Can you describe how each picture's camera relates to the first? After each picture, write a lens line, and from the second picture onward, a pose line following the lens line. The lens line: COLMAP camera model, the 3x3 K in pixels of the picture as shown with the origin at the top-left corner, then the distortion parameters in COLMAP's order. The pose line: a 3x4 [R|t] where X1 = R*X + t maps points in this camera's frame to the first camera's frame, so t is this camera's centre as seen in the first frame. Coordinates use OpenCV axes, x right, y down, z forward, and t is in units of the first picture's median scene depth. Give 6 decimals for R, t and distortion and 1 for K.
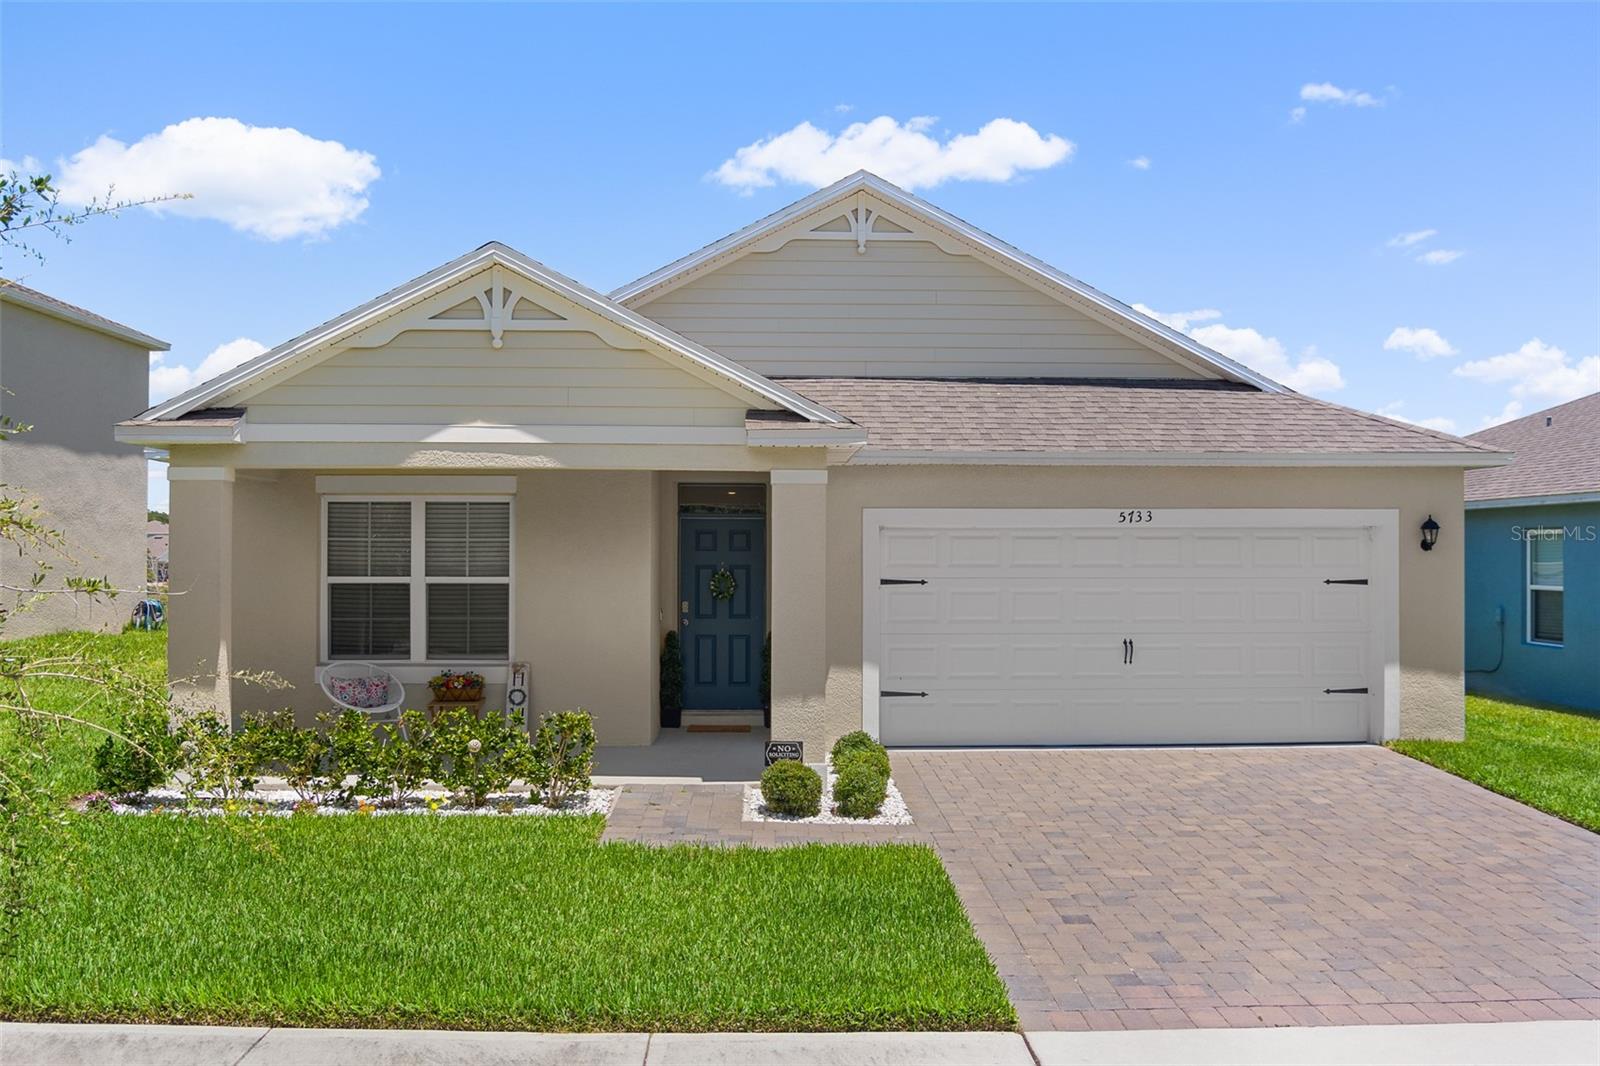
lens RADIAL K [[1303.8, 0, 821.3], [0, 1303.8, 555.6], [0, 0, 1]] dist [-0.119371, 0.070653]
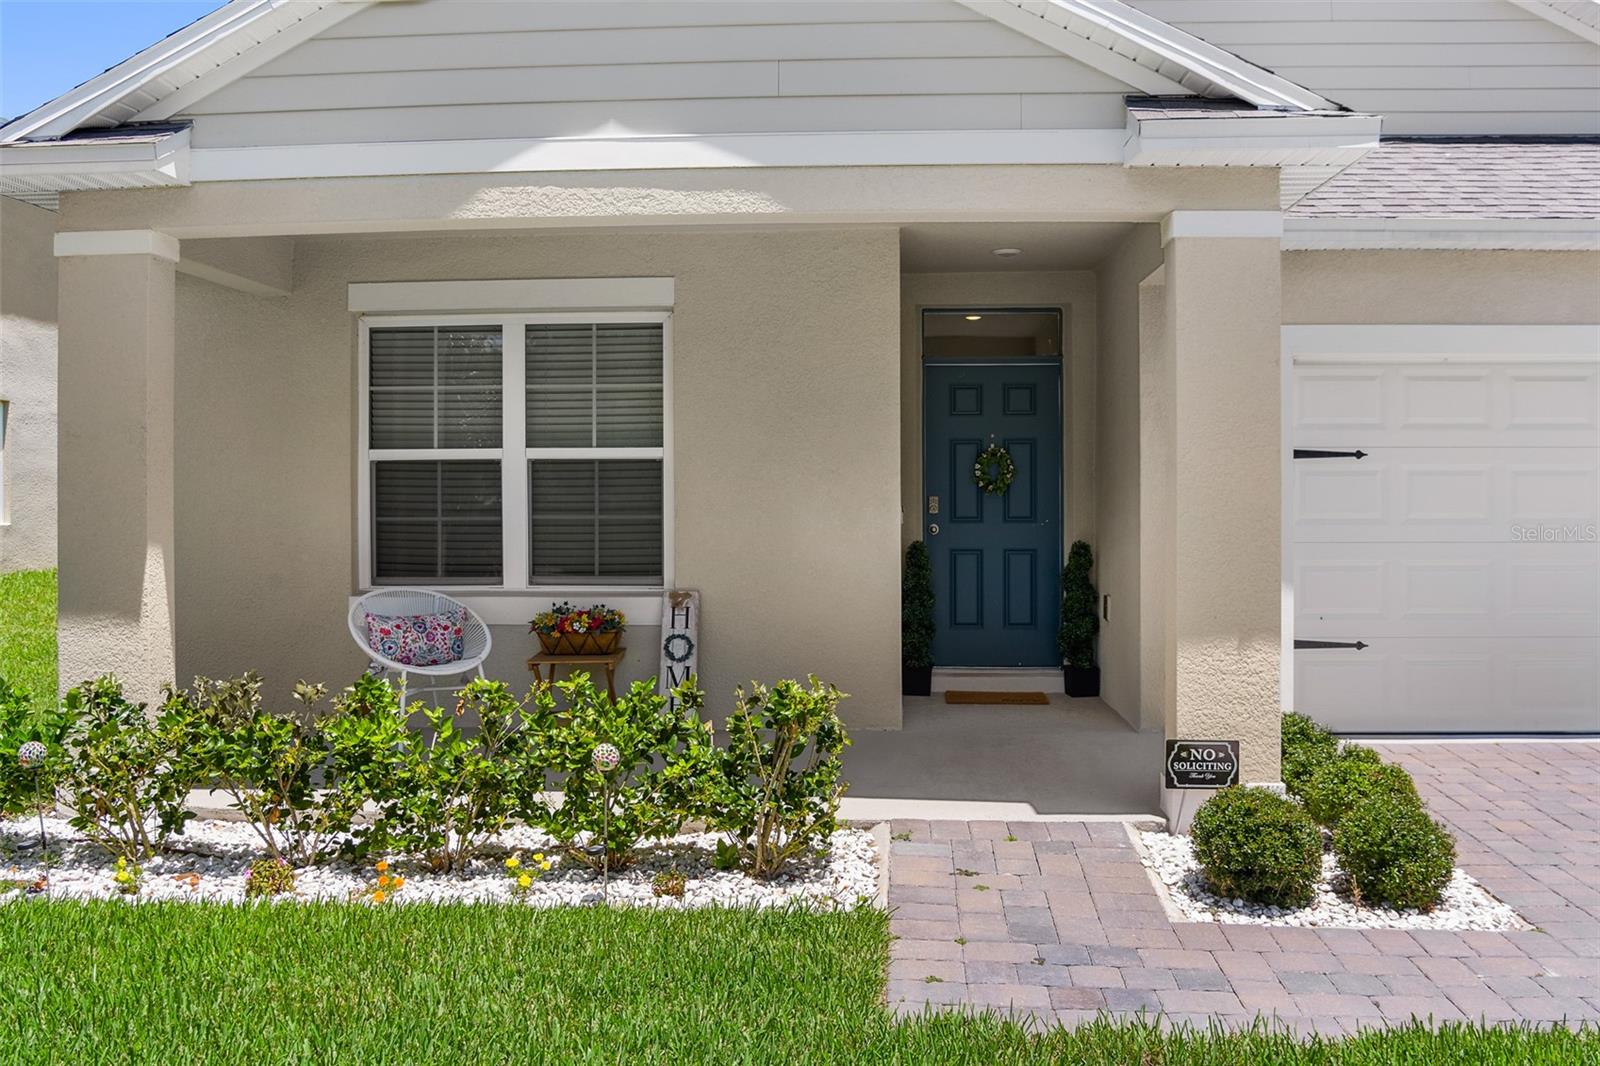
lens RADIAL K [[1382.9, 0, 800.0], [0, 1382.9, 533.0], [0, 0, 1]] dist [-0.097822, -0.001783]
pose [[0.992147, -0.001468, -0.125070, -0.118817], [0.005607, 0.999448, 0.032751, 0.042951], [0.124952, -0.033195, 0.991607, 0.450337]]
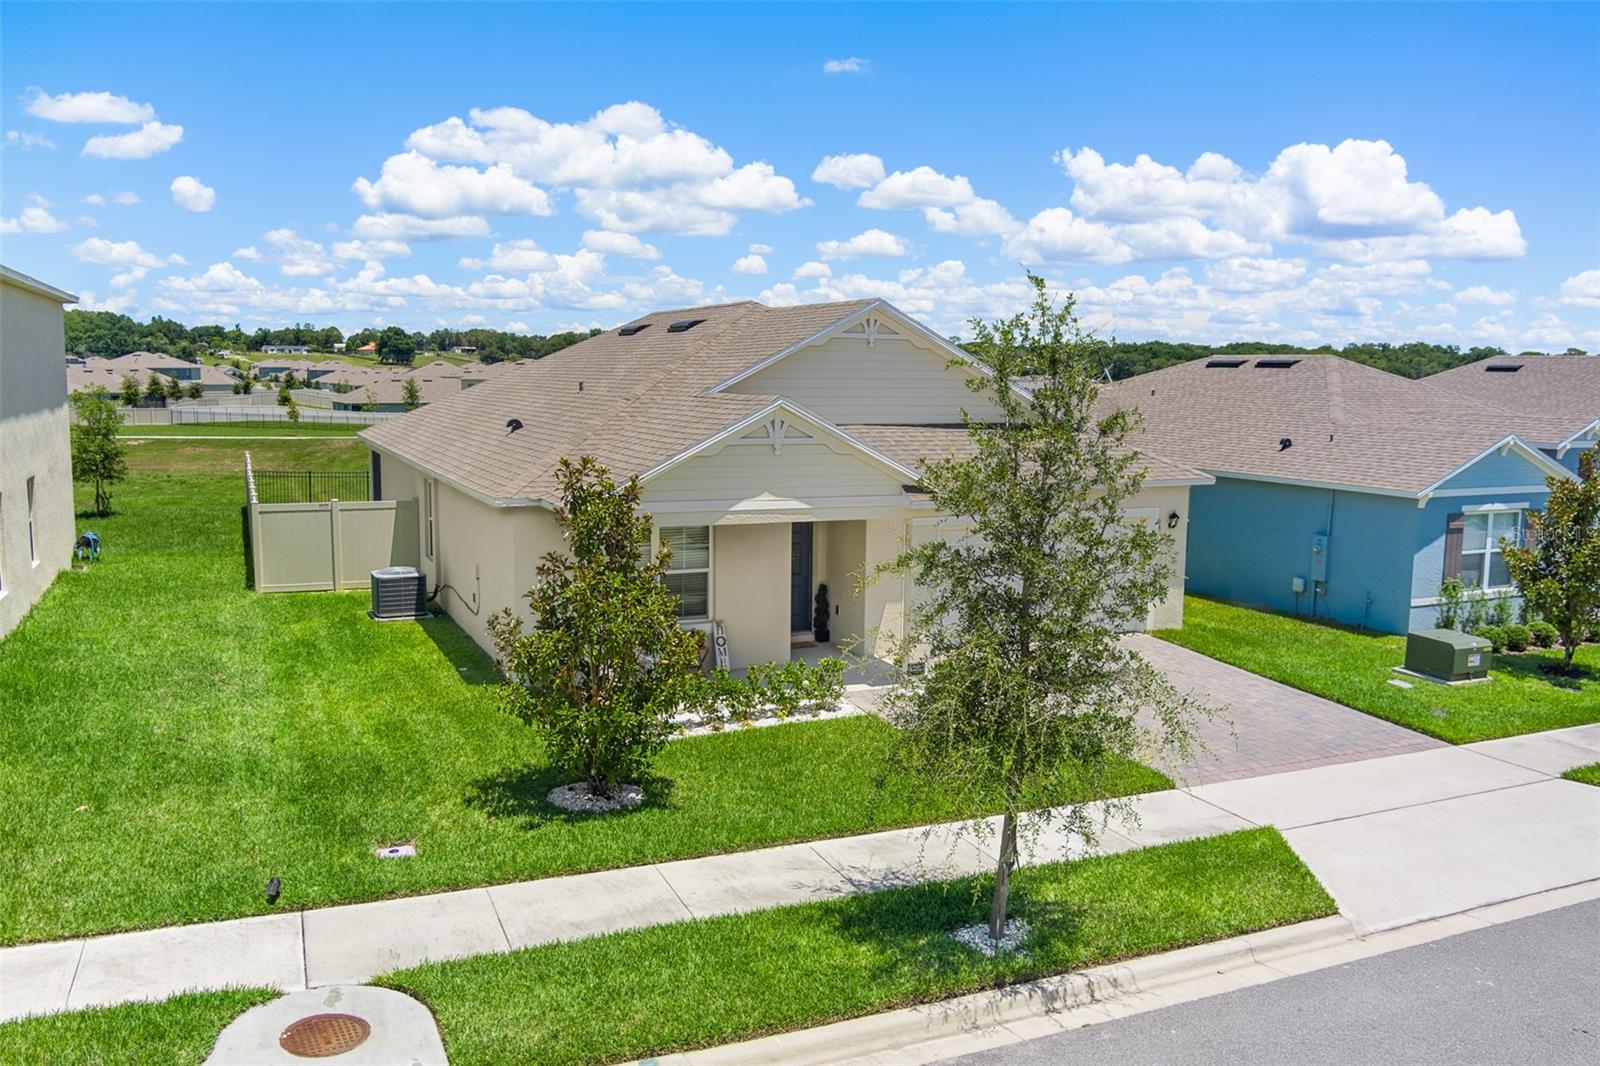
lens RADIAL K [[1303.8, 0, 821.3], [0, 1303.8, 555.6], [0, 0, 1]] dist [-0.119371, 0.070653]
pose [[0.933539, -0.039679, 0.356273, -0.827670], [-0.009366, 0.990816, 0.134891, -0.263883], [-0.358354, -0.129263, 0.924594, -0.668548]]
